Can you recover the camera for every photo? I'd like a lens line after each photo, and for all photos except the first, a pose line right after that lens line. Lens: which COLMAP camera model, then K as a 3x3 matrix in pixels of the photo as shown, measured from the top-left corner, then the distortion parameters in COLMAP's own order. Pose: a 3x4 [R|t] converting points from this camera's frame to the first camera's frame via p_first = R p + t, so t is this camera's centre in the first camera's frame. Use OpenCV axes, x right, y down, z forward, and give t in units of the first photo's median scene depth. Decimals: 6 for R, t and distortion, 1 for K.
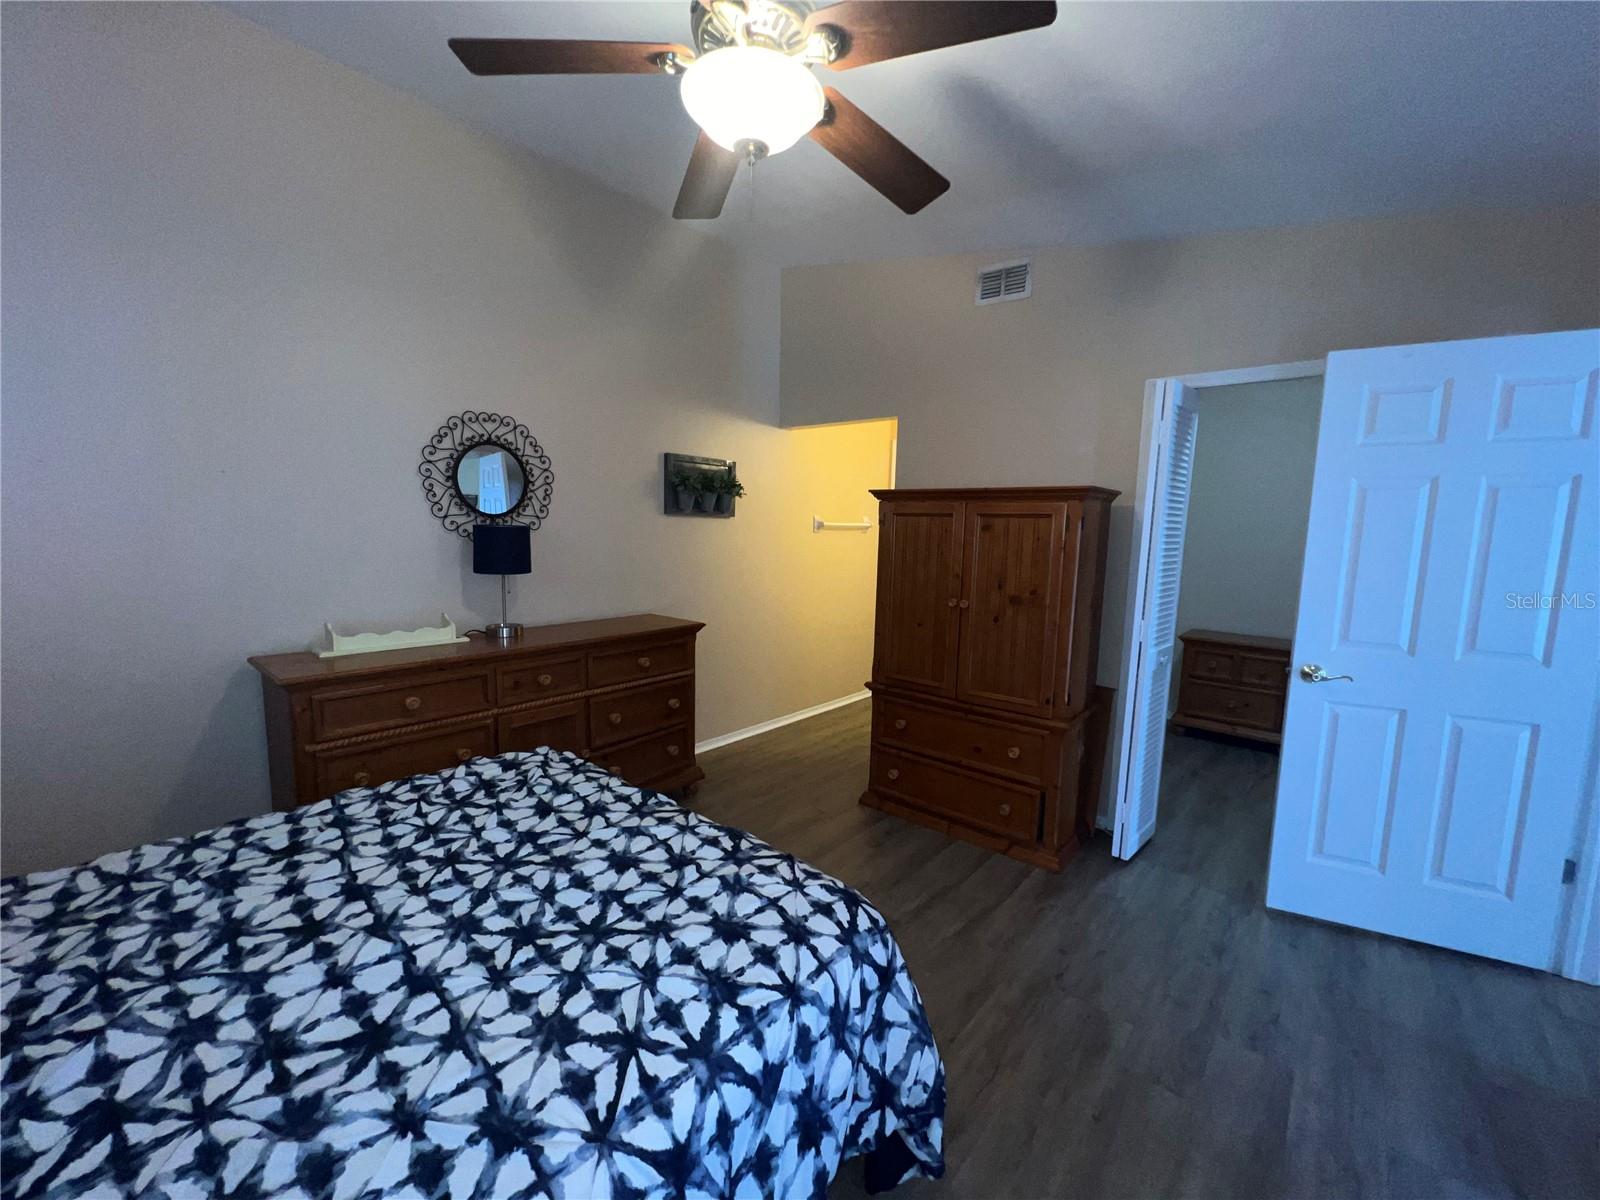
lens RADIAL K [[640.1, 0, 799.7], [0, 640.1, 605.1], [0, 0, 1]] dist [-0.001240, -0.000097]
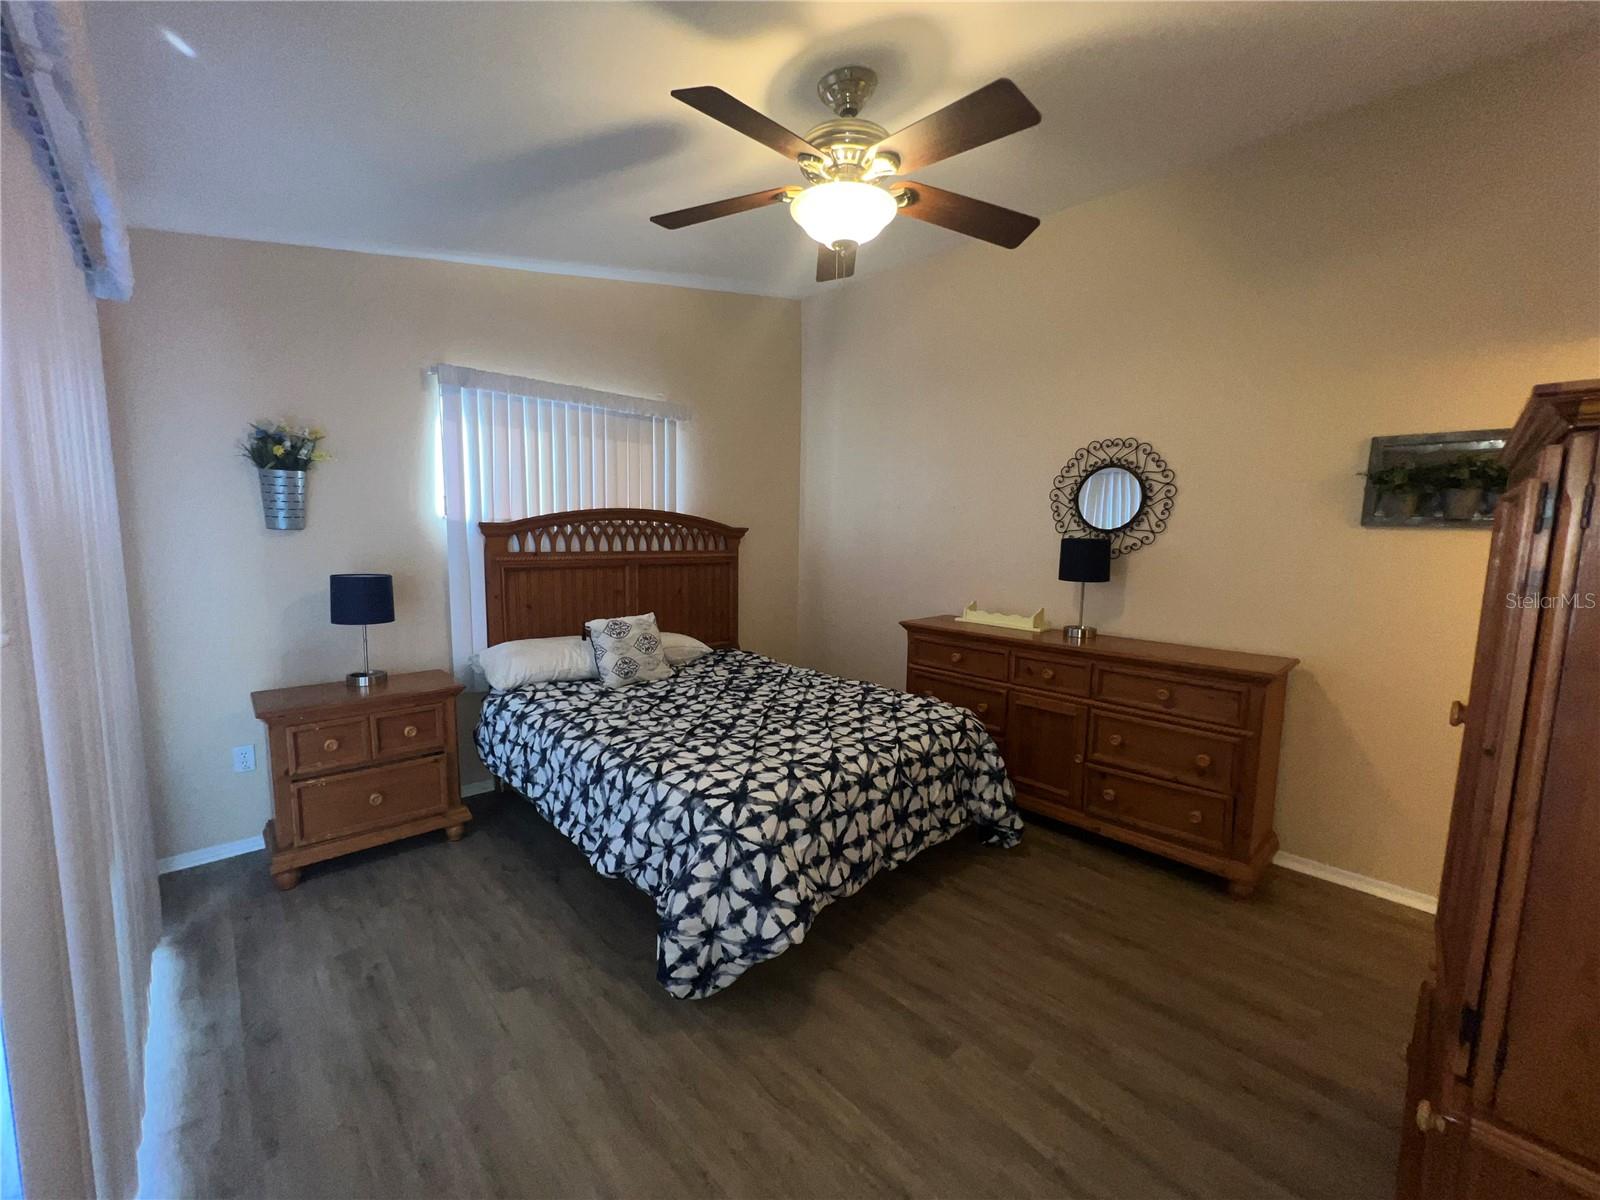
lens RADIAL K [[642.8, 0, 799.5], [0, 642.8, 604.1], [0, 0, 1]] dist [-0.002054, 0.000595]
pose [[-0.096198, 0.091786, -0.991121, 0.708836], [-0.142777, 0.984170, 0.105000, -0.056979], [0.985069, 0.151610, -0.081571, 0.601789]]
